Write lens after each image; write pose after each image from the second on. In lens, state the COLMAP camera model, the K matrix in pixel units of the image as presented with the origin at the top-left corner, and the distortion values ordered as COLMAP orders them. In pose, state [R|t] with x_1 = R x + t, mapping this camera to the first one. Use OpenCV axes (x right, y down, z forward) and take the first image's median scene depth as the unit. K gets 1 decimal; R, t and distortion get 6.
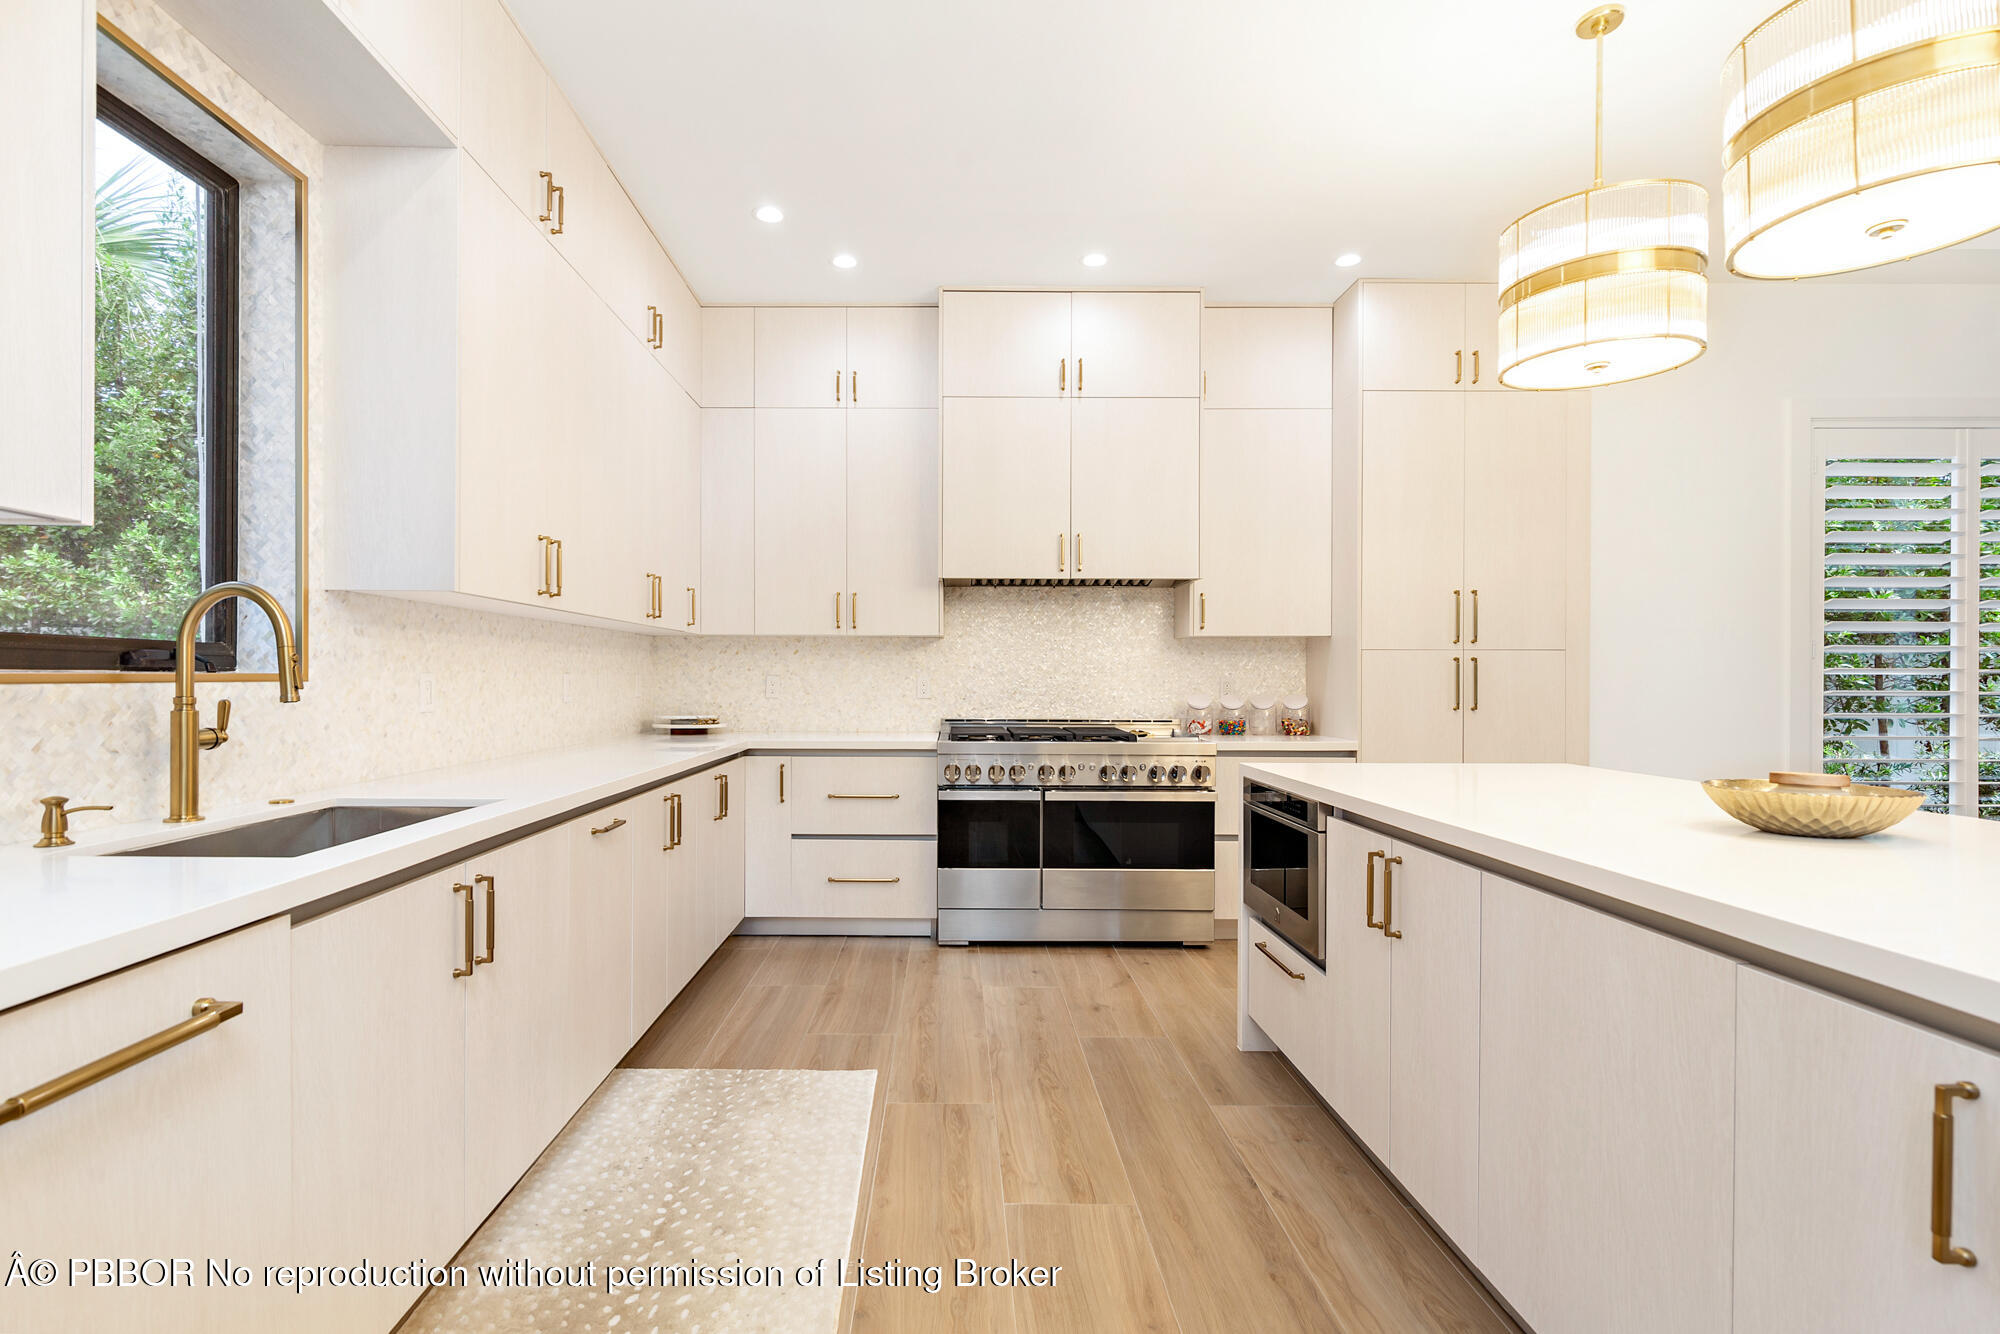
lens RADIAL K [[930.4, 0, 1000.0], [0, 930.4, 667.0], [0, 0, 1]] dist [0.000247, -0.000495]
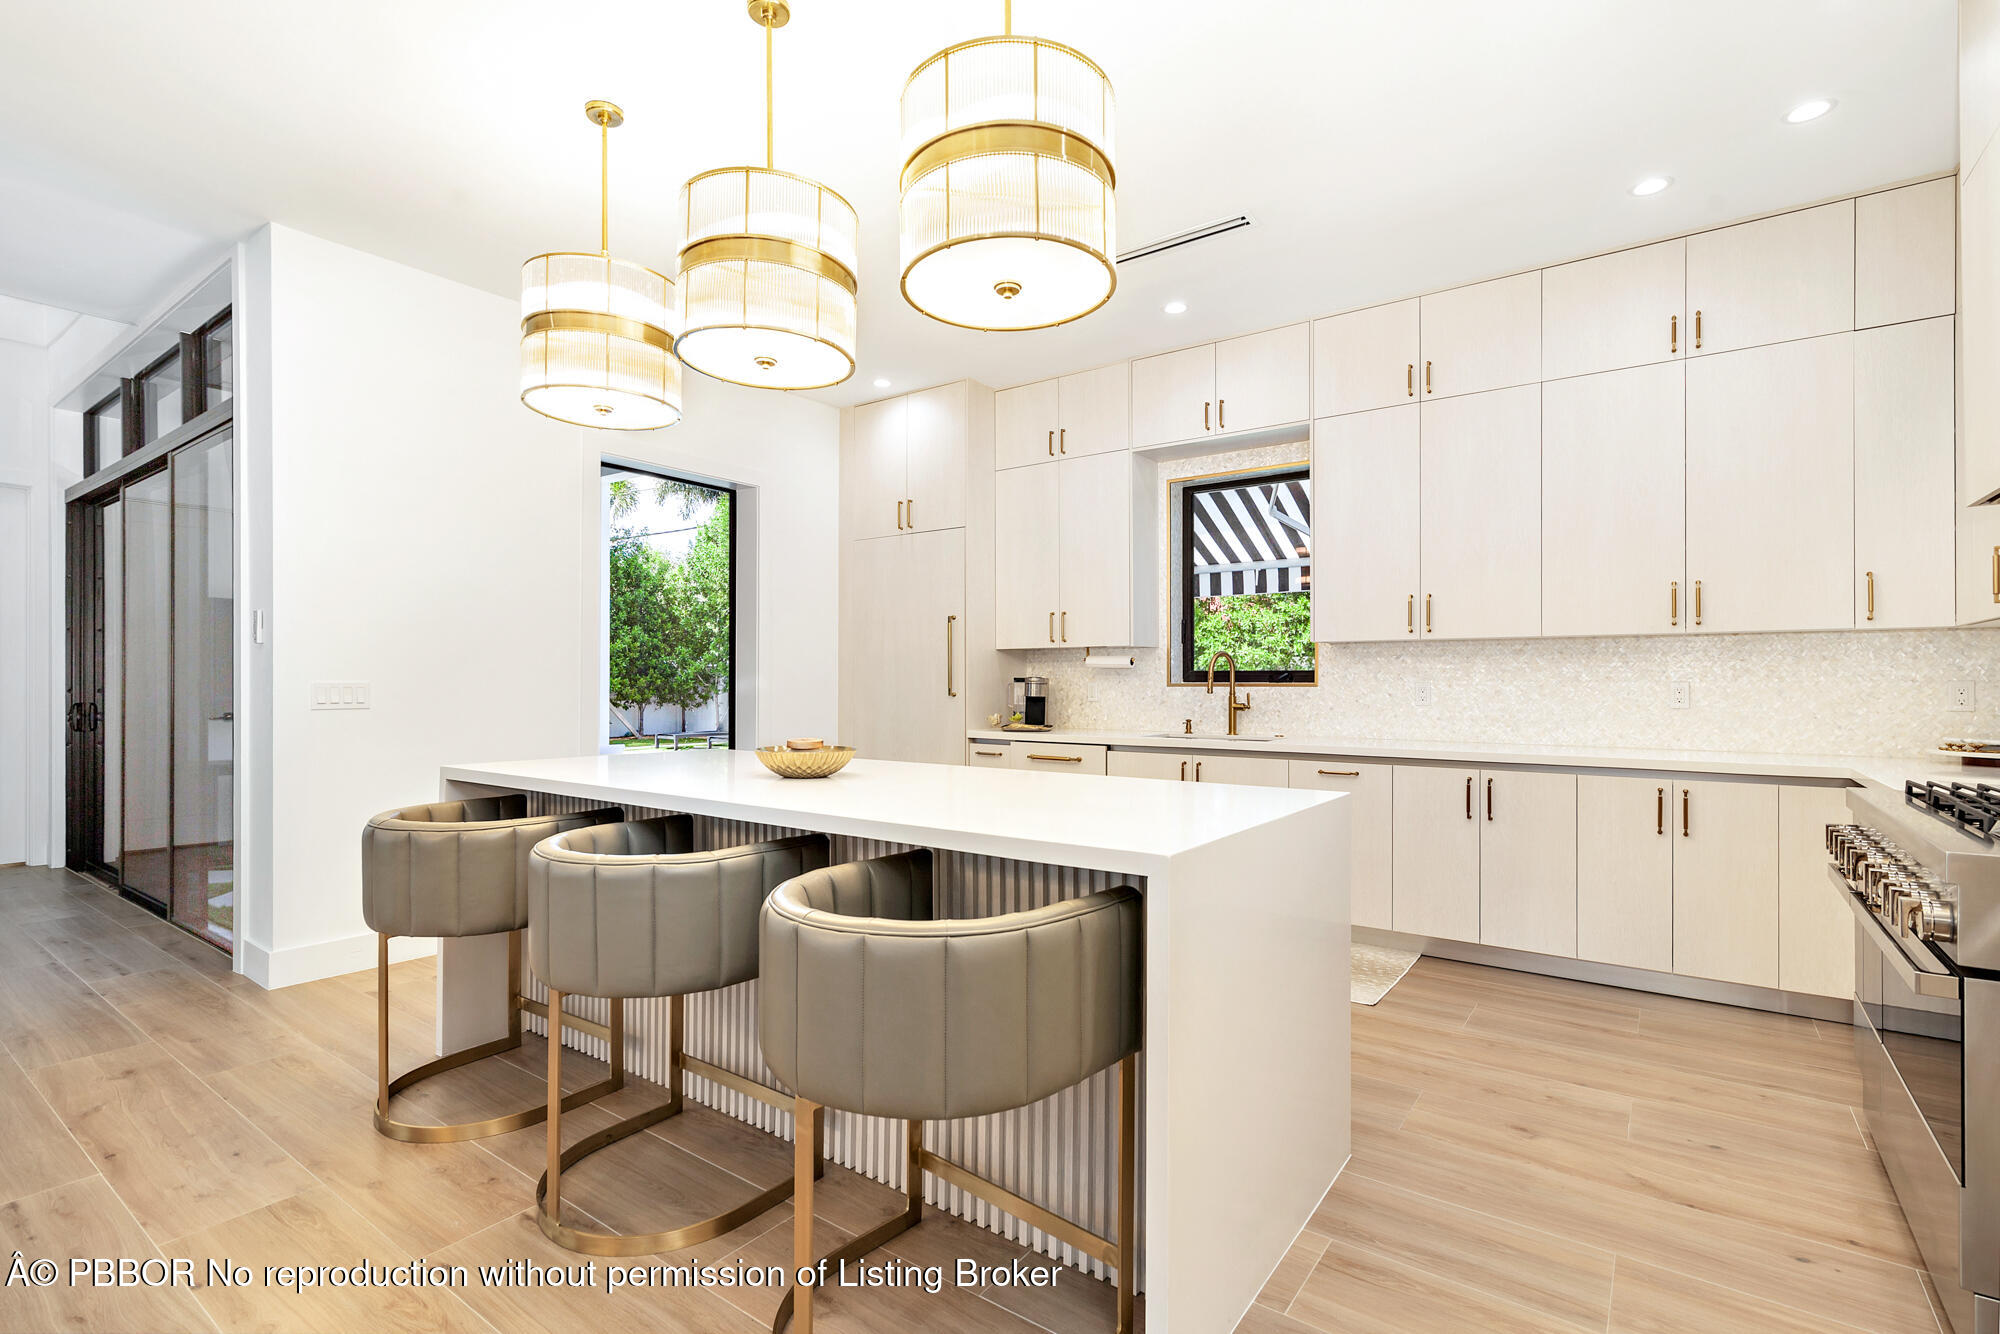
lens RADIAL K [[930.4, 0, 1000.0], [0, 930.4, 667.0], [0, 0, 1]] dist [0.000247, -0.000495]
pose [[0.465068, 0.002258, 0.885272, -0.157046], [-0.004594, 0.999989, -0.000137, -0.001643], [-0.885263, -0.004003, 0.465074, 0.014449]]
